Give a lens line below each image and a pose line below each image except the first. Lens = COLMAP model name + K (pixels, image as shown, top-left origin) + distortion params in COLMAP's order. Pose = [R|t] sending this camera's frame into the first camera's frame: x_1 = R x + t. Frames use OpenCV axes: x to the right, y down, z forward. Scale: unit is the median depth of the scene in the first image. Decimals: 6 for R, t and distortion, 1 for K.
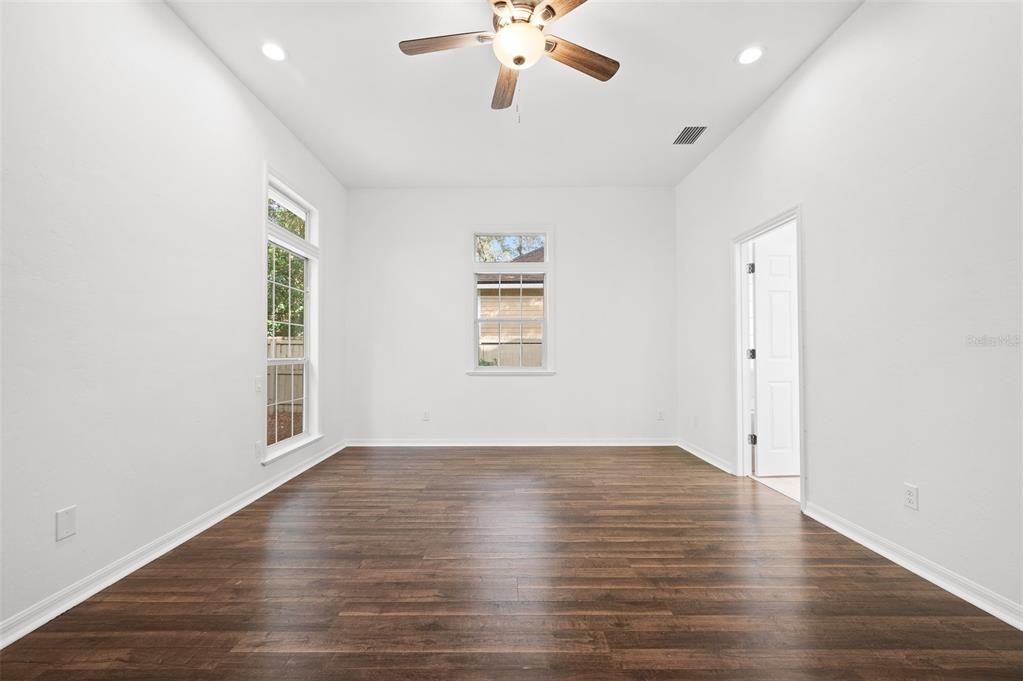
lens RADIAL K [[416.6, 0, 503.5], [0, 416.6, 343.1], [0, 0, 1]] dist [-0.001335, -0.000252]
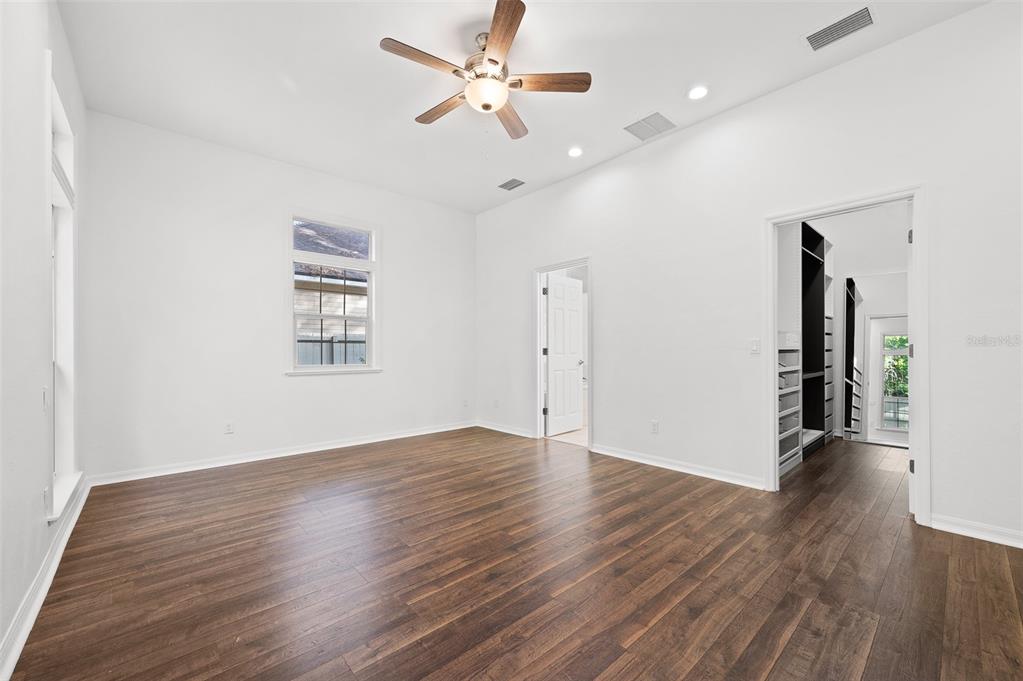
lens RADIAL K [[408.7, 0, 514.8], [0, 408.7, 349.3], [0, 0, 1]] dist [-0.001729, 0.000035]
pose [[0.735162, 0.002251, 0.677888, -0.463319], [-0.015574, 0.999787, 0.013571, 0.000028], [-0.677712, -0.020534, 0.735040, 0.045061]]
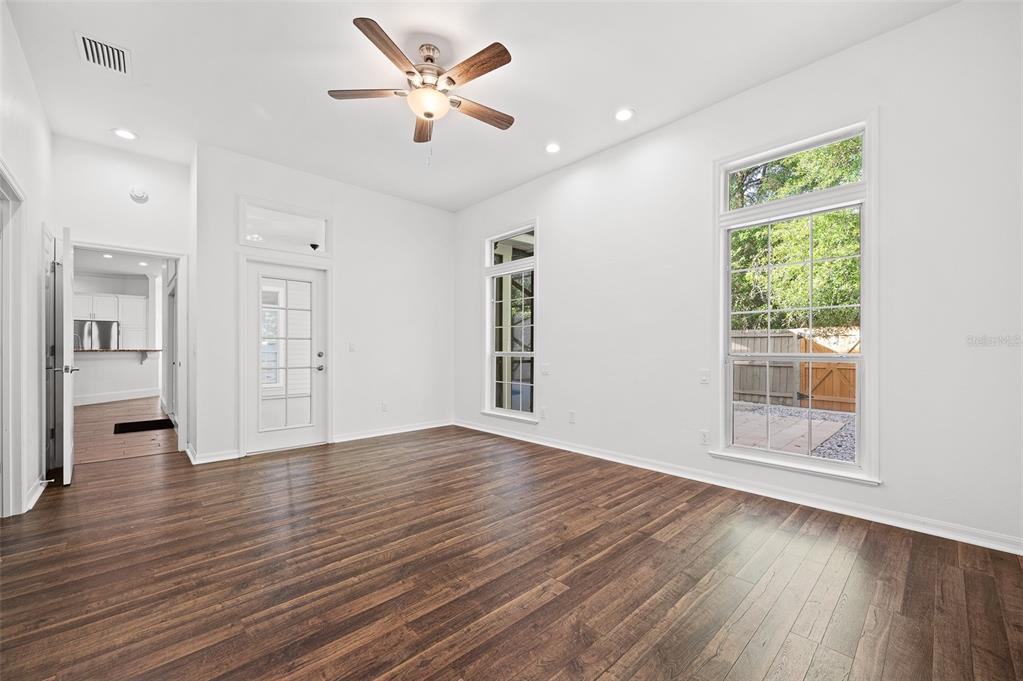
lens RADIAL K [[394.8, 0, 515.4], [0, 394.8, 346.3], [0, 0, 1]] dist [0.001542, 0.000561]
pose [[-0.715286, -0.000194, -0.698831, 0.455110], [0.019699, 0.999597, -0.020440, 0.028663], [0.698554, -0.028386, -0.714994, 1.338879]]
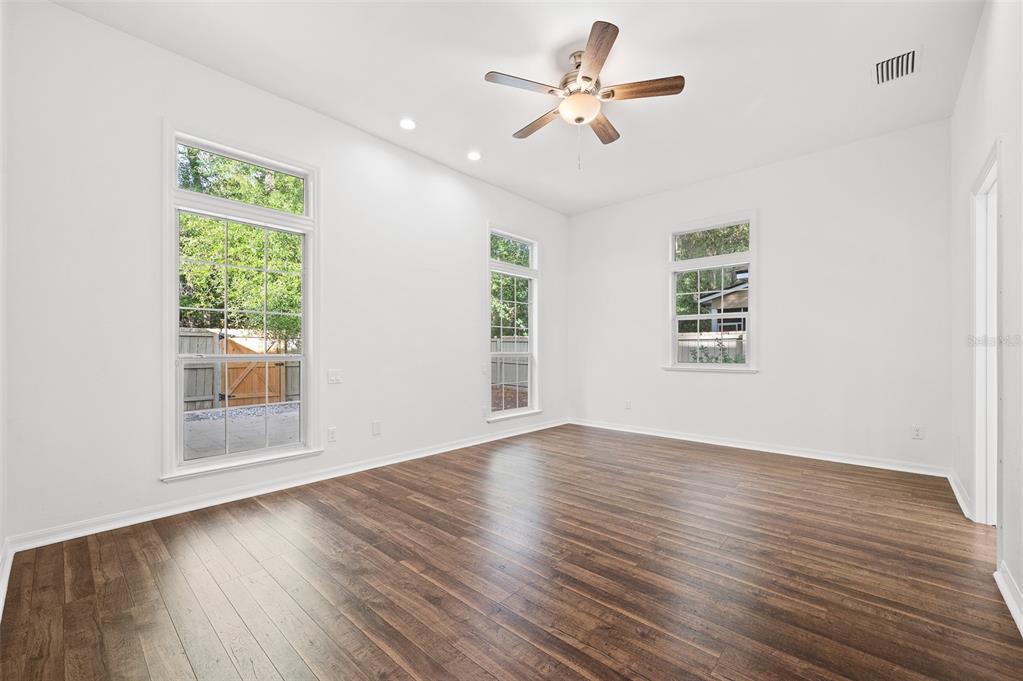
lens RADIAL K [[416.6, 0, 503.5], [0, 416.6, 343.1], [0, 0, 1]] dist [-0.001335, -0.000252]
pose [[0.735403, -0.006861, -0.677595, 0.485344], [0.014292, 0.999883, 0.005388, -0.002971], [0.677479, -0.013647, 0.735415, -0.071342]]
